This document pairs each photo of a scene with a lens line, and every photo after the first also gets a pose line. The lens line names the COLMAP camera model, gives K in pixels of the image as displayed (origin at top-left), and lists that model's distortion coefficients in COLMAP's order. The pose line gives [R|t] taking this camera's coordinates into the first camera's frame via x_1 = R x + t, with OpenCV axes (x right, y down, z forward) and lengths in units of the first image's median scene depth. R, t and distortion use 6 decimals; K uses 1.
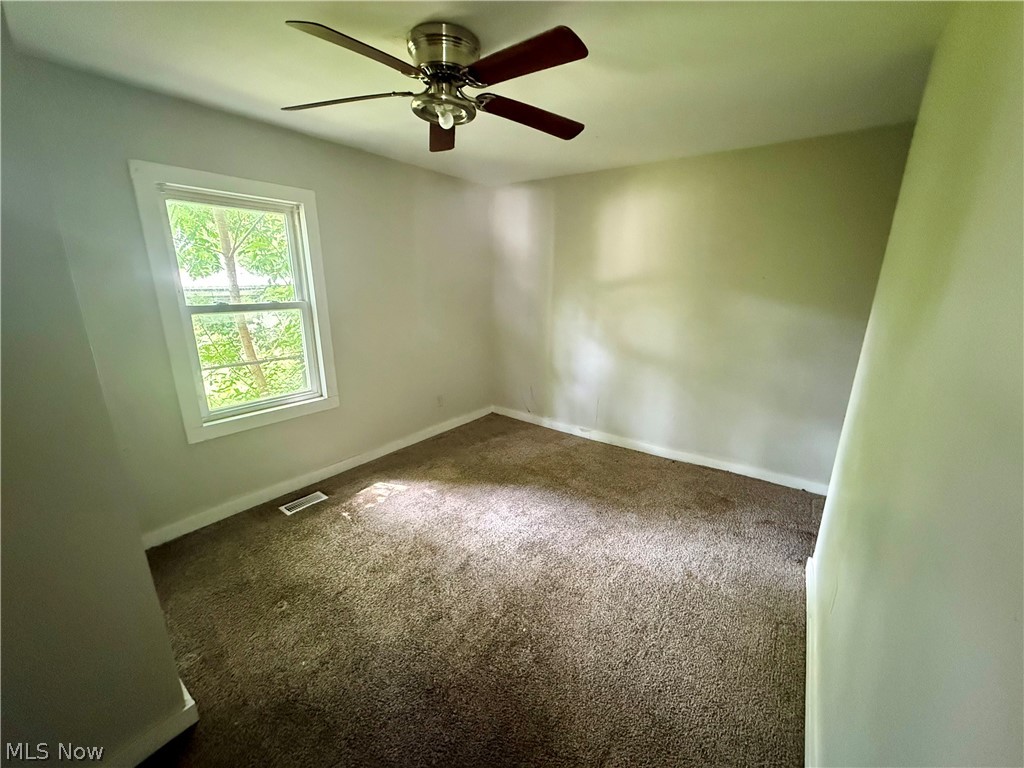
lens RADIAL K [[406.2, 0, 512.6], [0, 406.2, 385.7], [0, 0, 1]] dist [-0.000588, 0.000356]
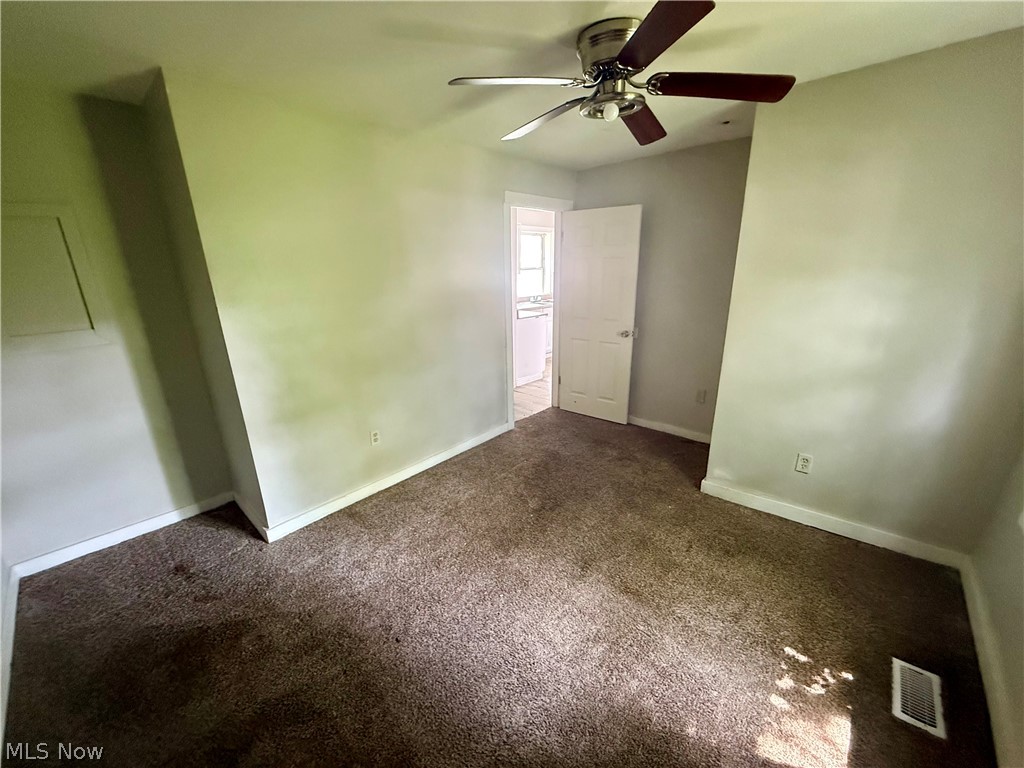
lens RADIAL K [[406.2, 0, 511.9], [0, 406.2, 386.3], [0, 0, 1]] dist [-0.000588, 0.000356]
pose [[-0.995254, -0.019377, 0.095365, -0.022290], [0.033378, 0.852556, 0.521569, -0.429310], [-0.091410, 0.522276, -0.847863, 1.532149]]
